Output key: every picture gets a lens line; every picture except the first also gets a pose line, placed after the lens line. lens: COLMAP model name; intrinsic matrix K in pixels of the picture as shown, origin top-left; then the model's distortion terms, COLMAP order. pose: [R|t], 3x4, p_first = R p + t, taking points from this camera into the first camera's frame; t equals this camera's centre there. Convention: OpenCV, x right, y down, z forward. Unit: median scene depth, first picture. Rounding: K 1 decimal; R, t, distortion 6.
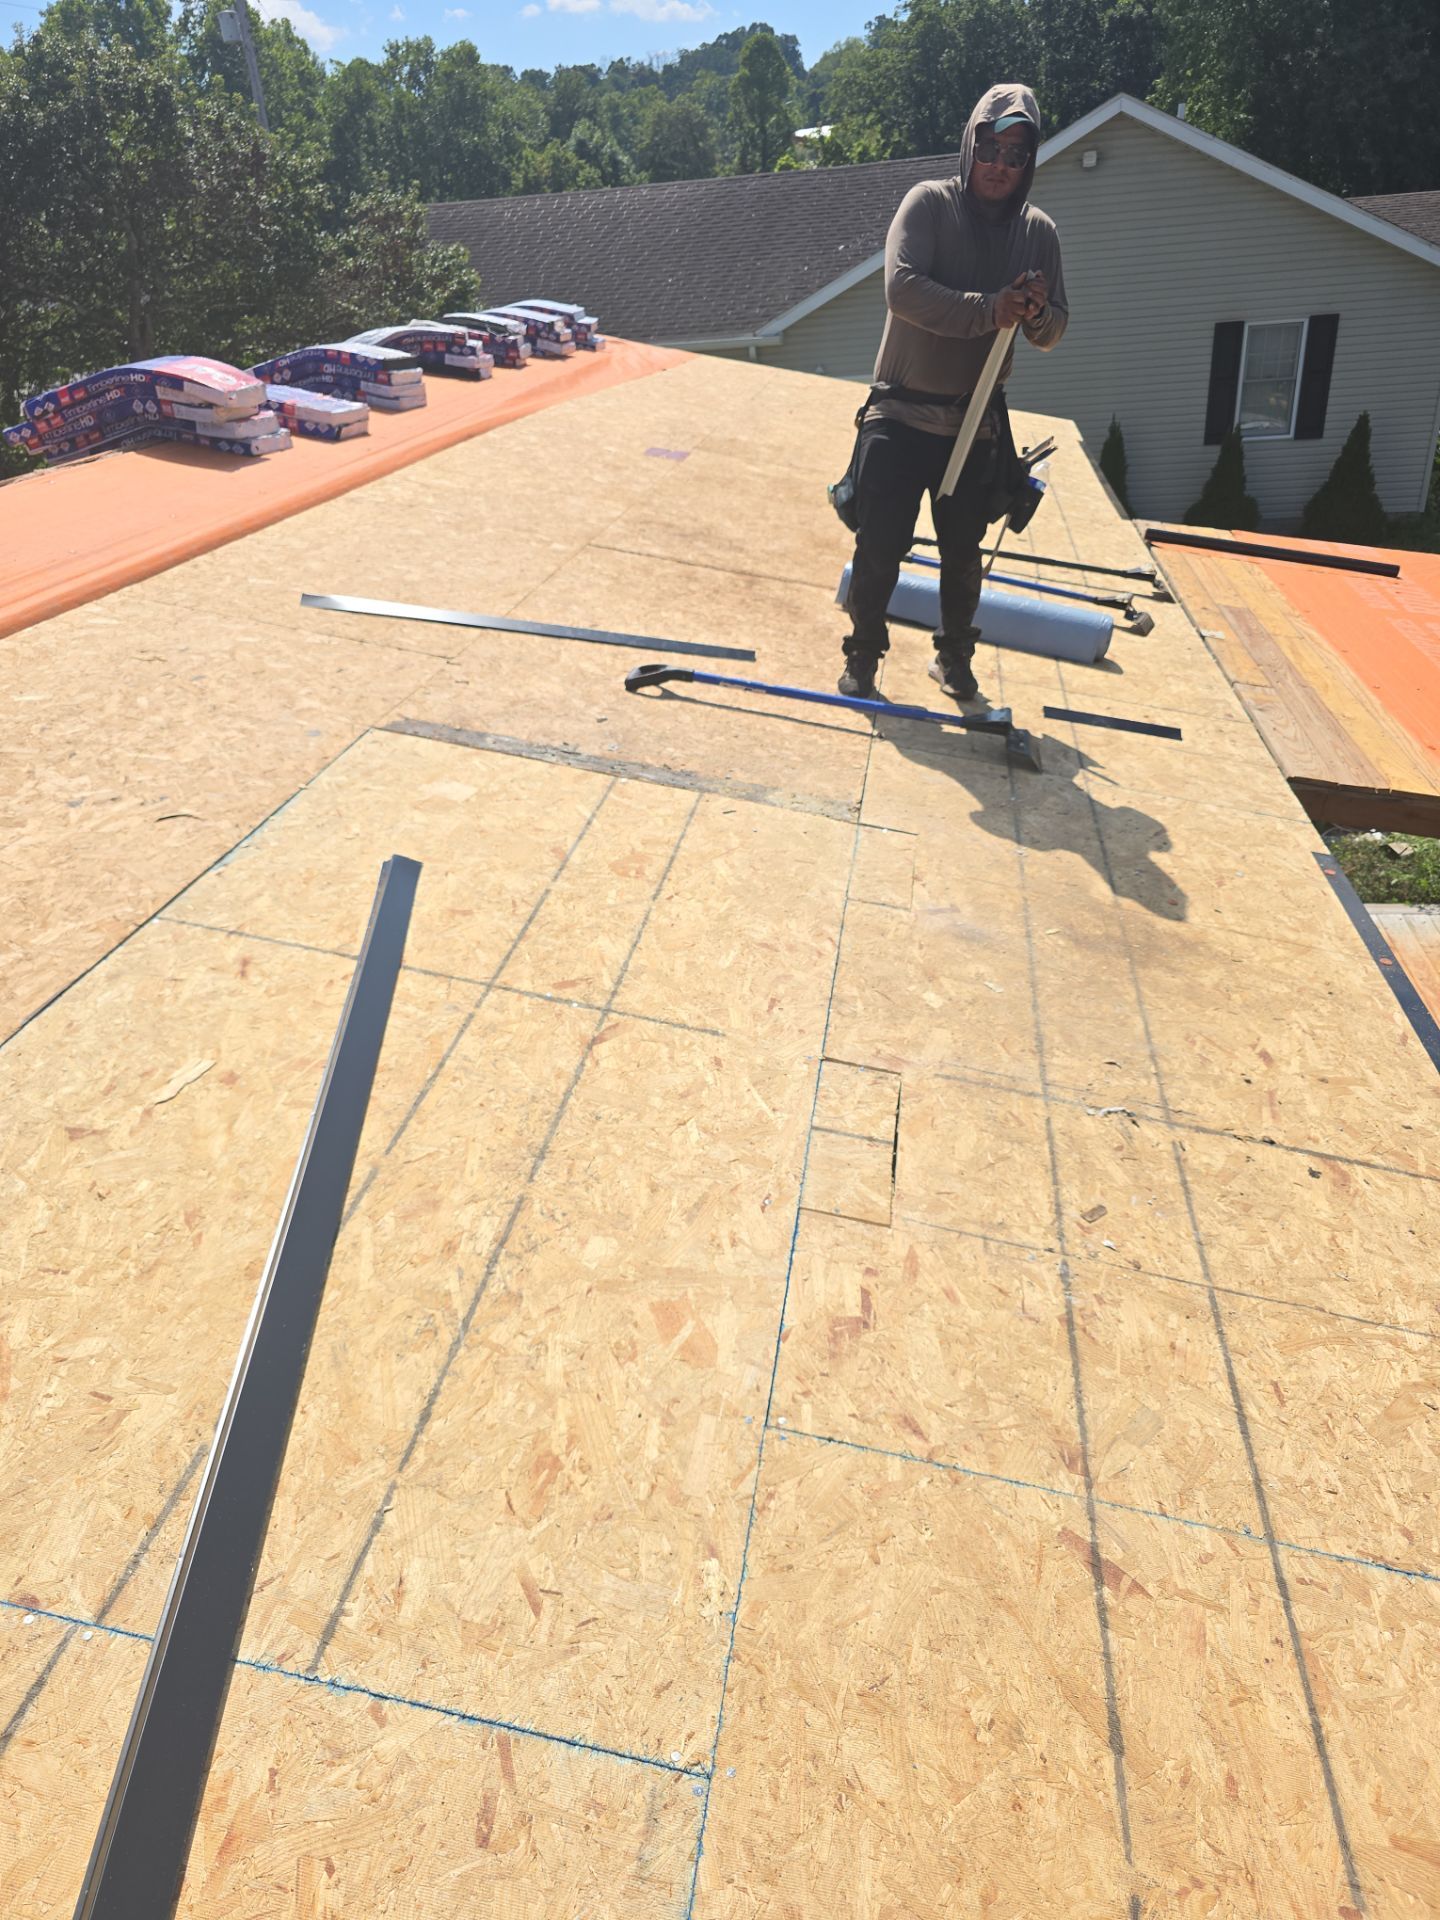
lens RADIAL K [[1298.1, 0, 728.1], [0, 1298.1, 930.1], [0, 0, 1]] dist [0.045998, -0.040335]
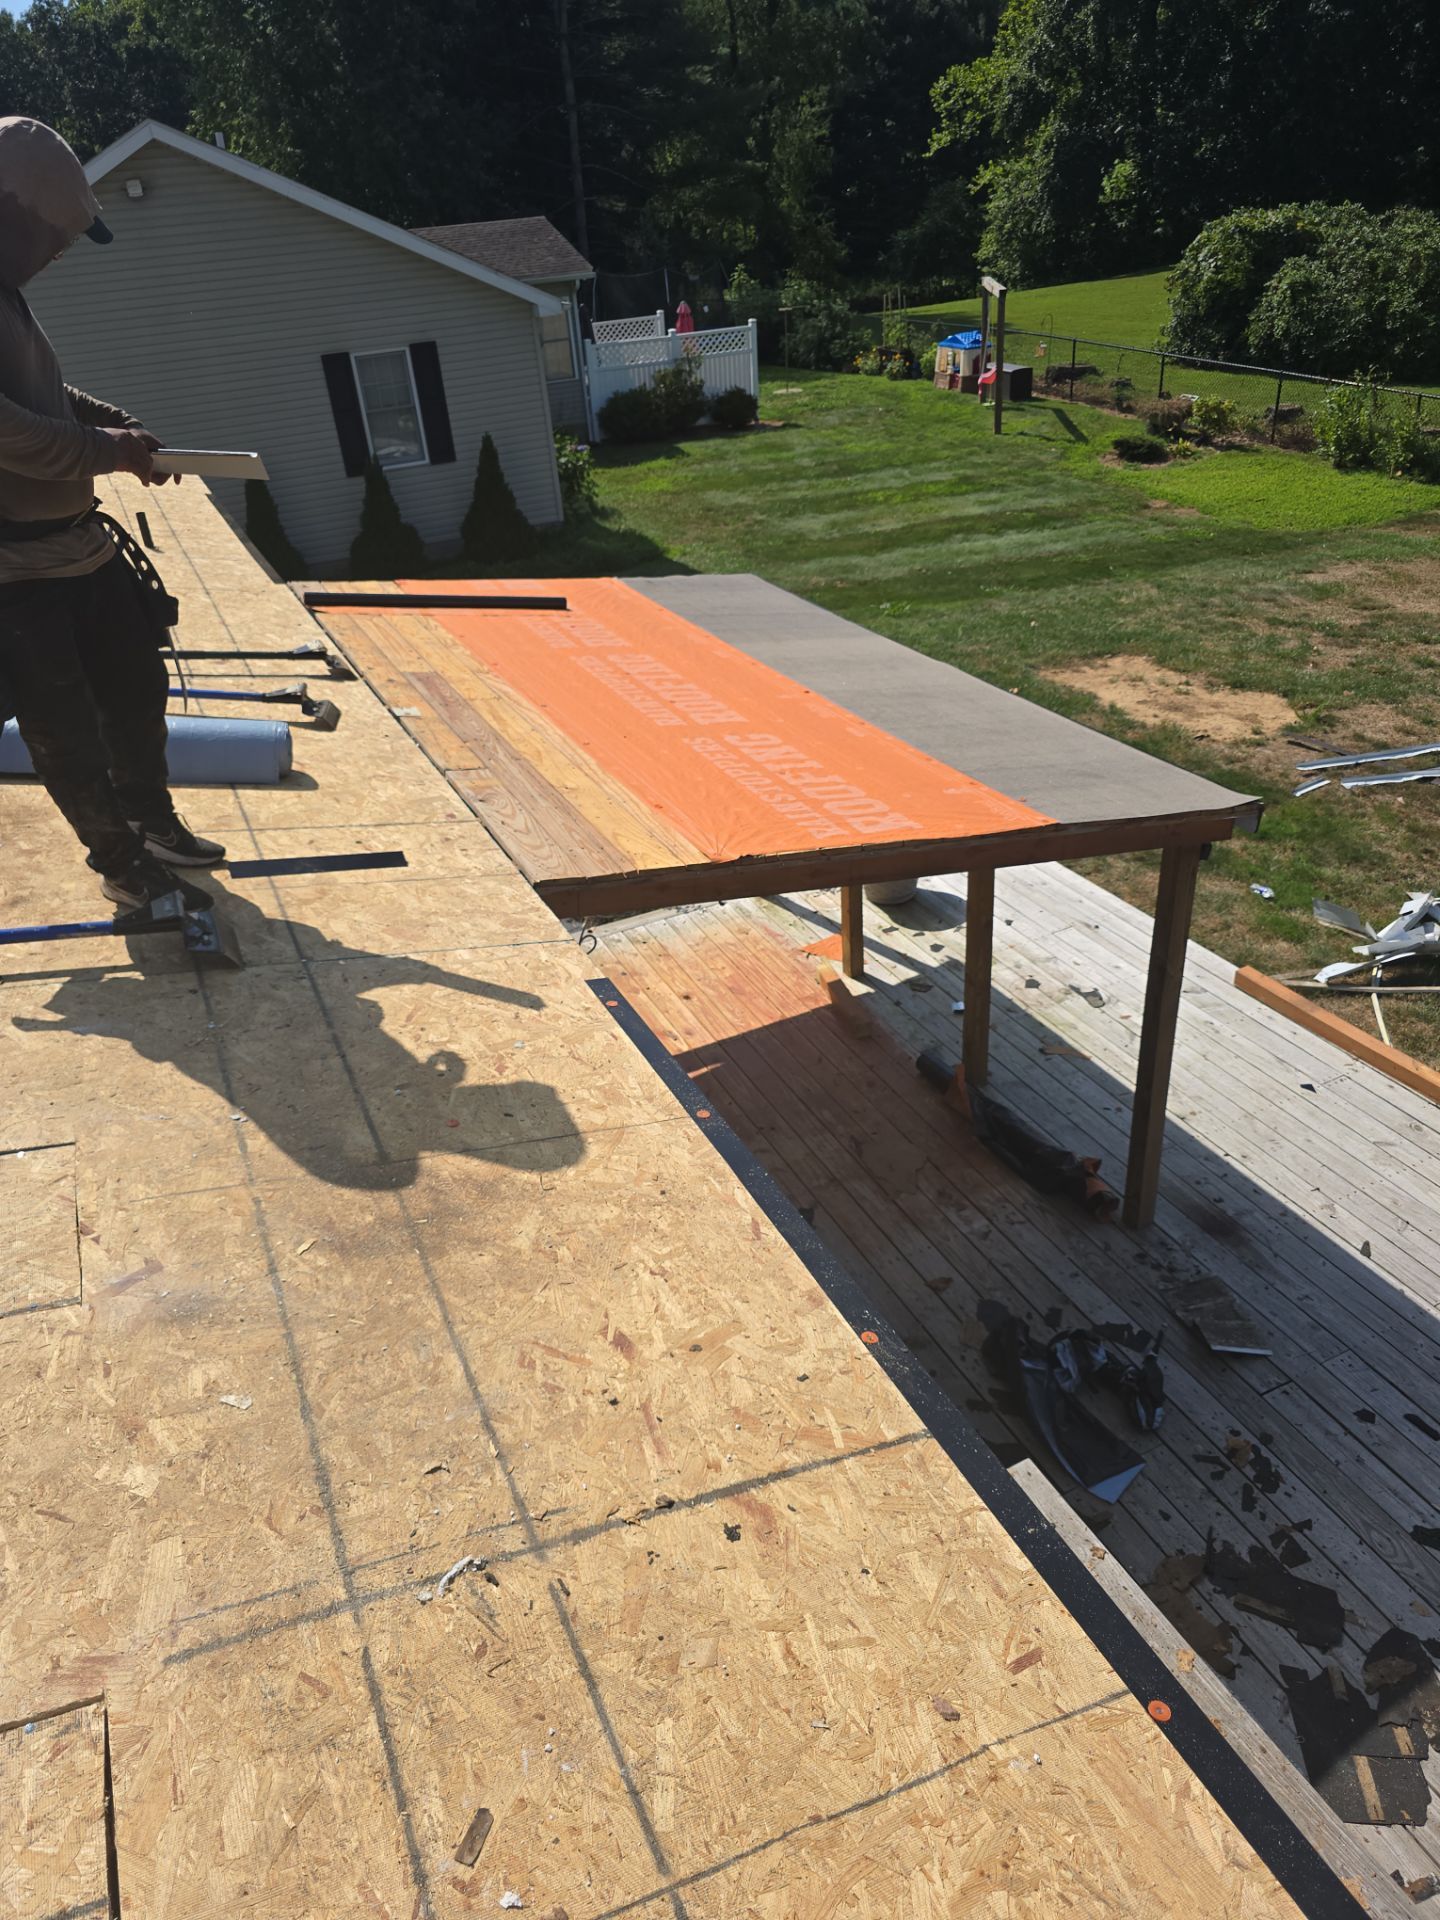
lens RADIAL K [[1319.6, 0, 725.2], [0, 1319.6, 941.7], [0, 0, 1]] dist [0.035399, -0.039094]
pose [[0.827712, -0.271089, 0.491328, 0.086877], [0.279312, 0.958431, 0.058270, -0.091531], [-0.486701, 0.089003, 0.869023, 0.167783]]
